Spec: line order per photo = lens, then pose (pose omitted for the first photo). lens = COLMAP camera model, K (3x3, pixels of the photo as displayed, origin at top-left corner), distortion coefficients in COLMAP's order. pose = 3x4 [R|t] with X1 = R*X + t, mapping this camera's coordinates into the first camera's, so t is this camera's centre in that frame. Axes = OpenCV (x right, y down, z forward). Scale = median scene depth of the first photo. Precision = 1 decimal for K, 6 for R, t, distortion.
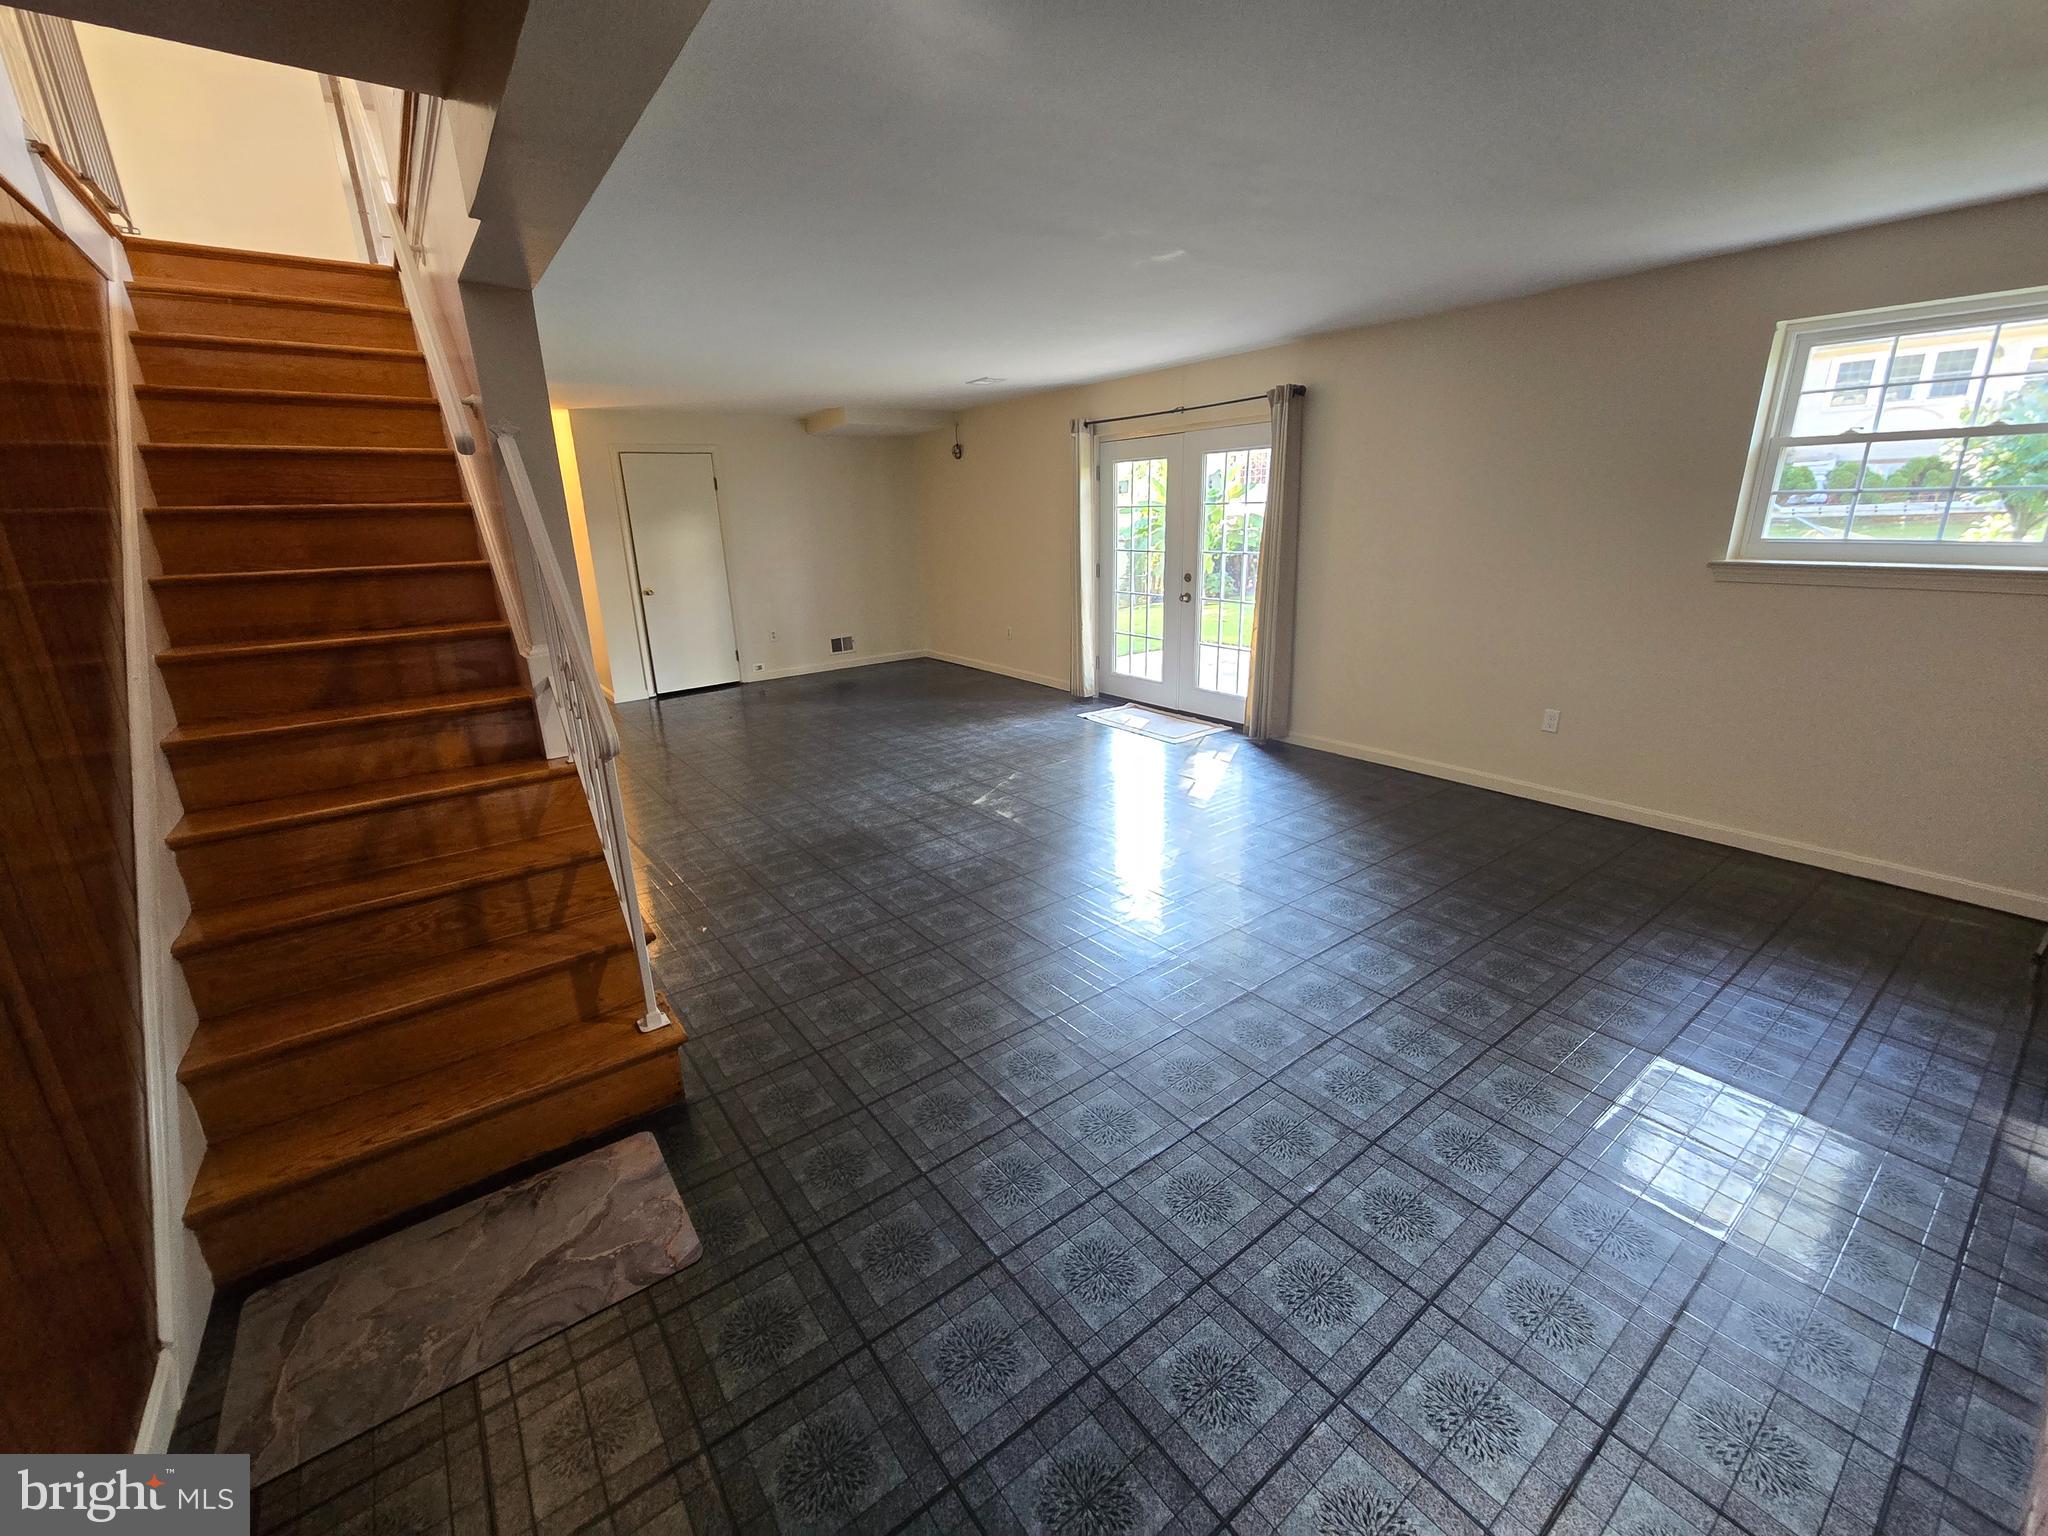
lens RADIAL K [[840.2, 0, 1028.9], [0, 840.2, 757.4], [0, 0, 1]] dist [-0.000587, 0.000068]
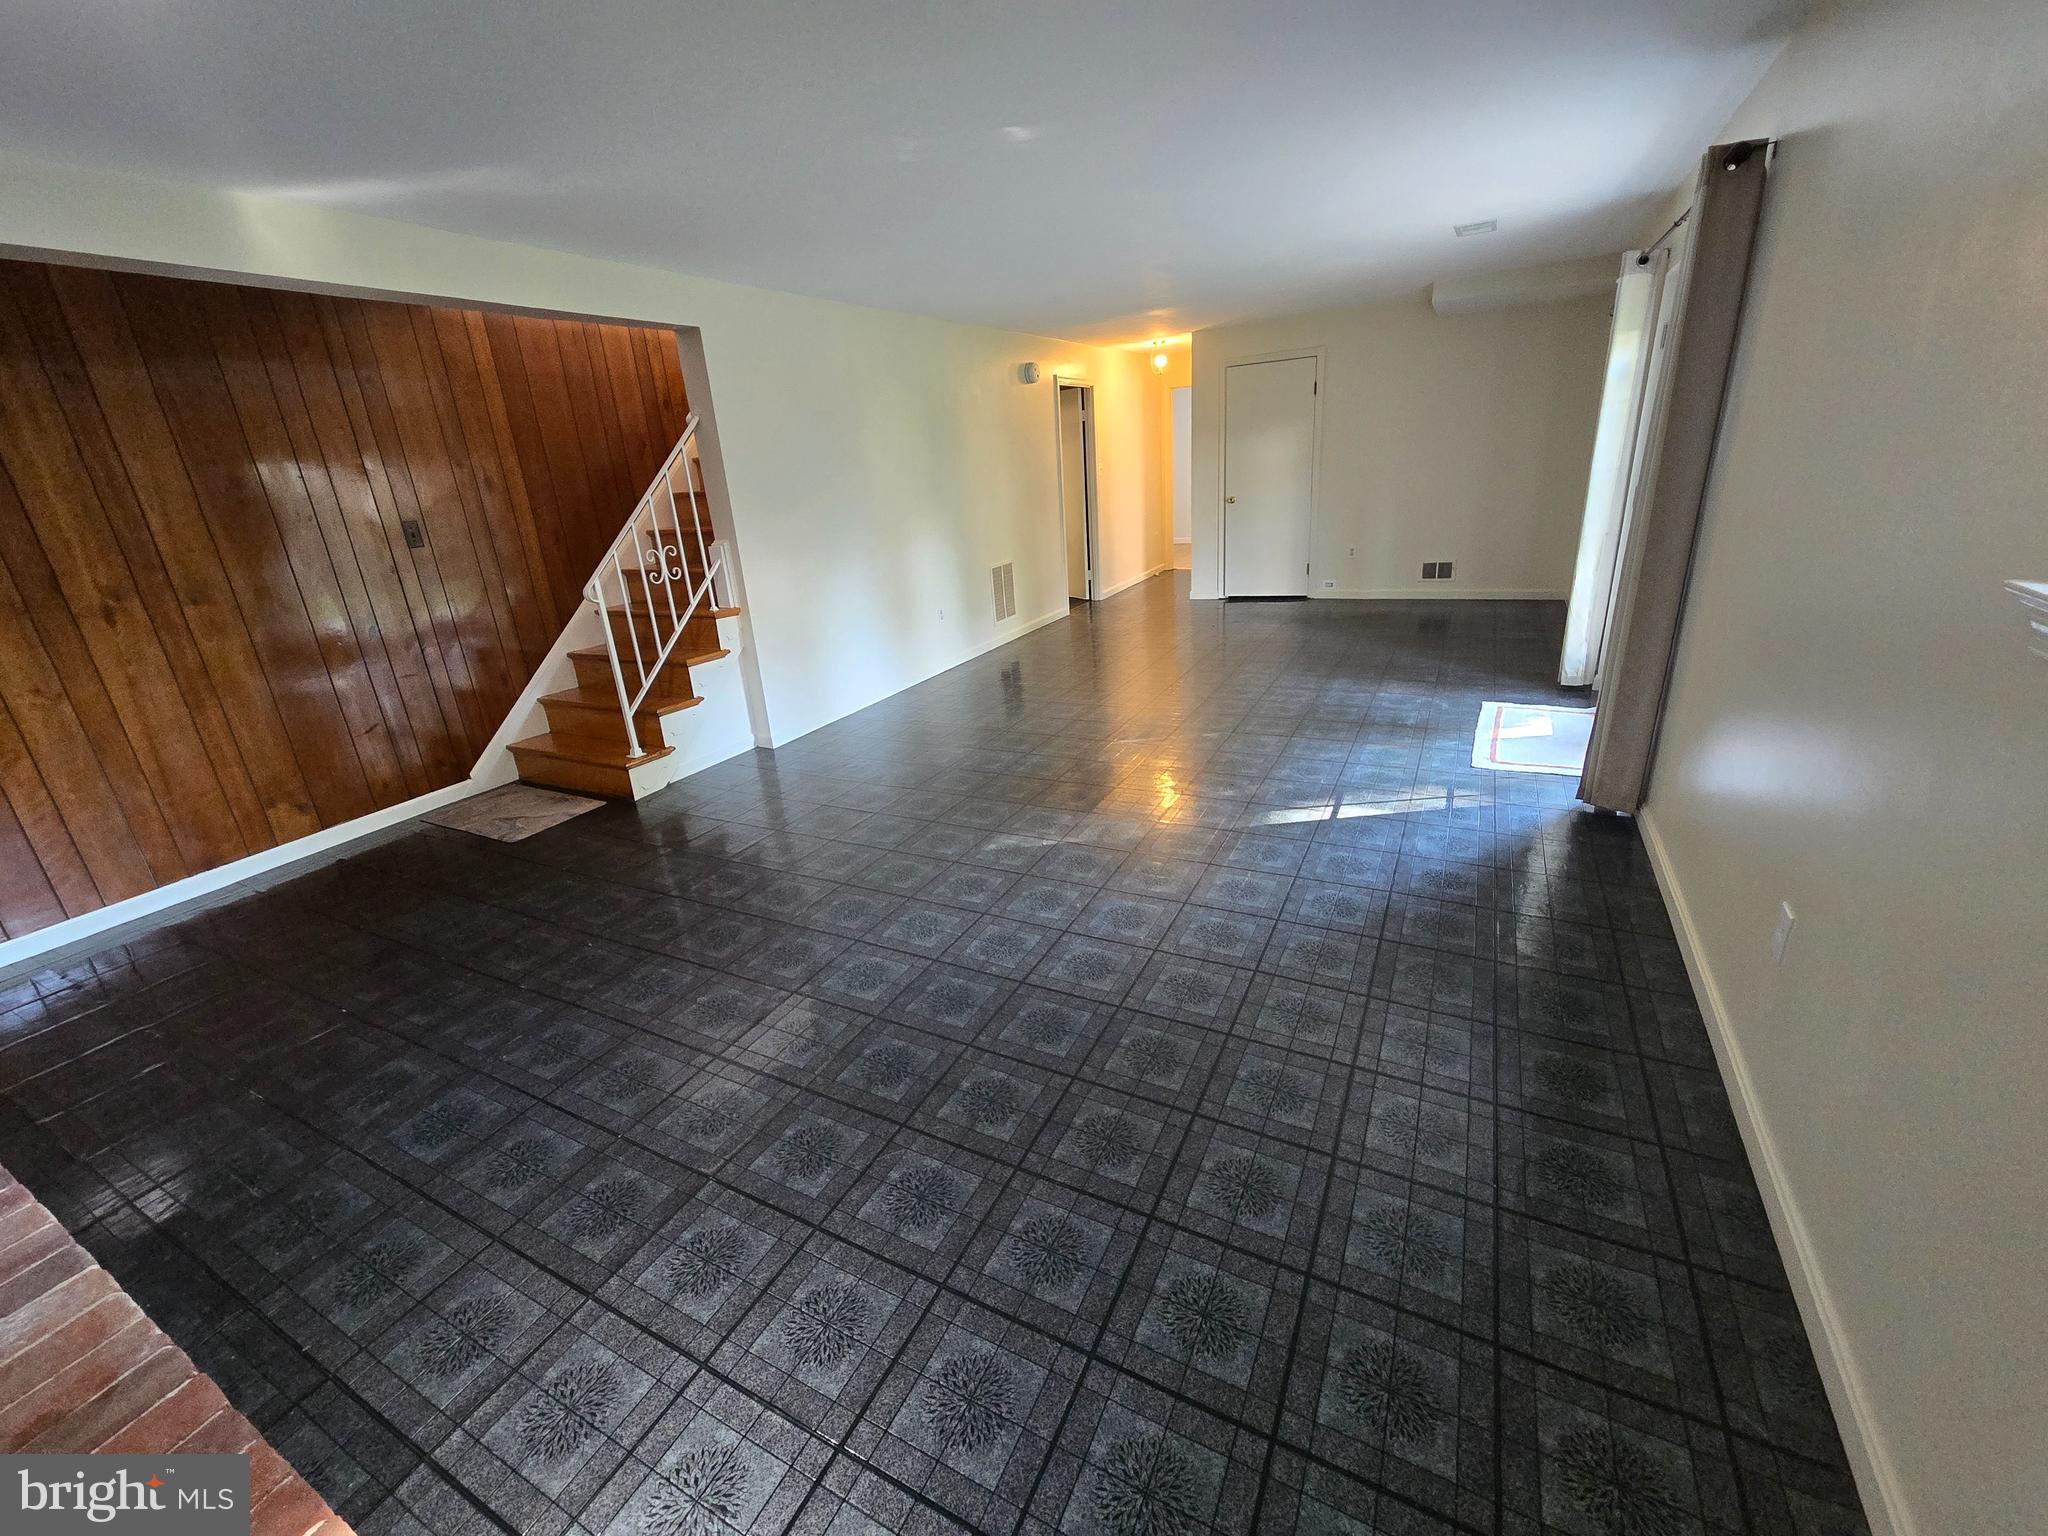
lens RADIAL K [[817.9, 0, 1032.9], [0, 817.9, 755.9], [0, 0, 1]] dist [-0.002636, -0.000140]
pose [[0.435990, 0.310364, -0.844741, 0.831218], [-0.193533, 0.949024, 0.248792, -0.194094], [0.878896, 0.055015, 0.473831, 0.602494]]
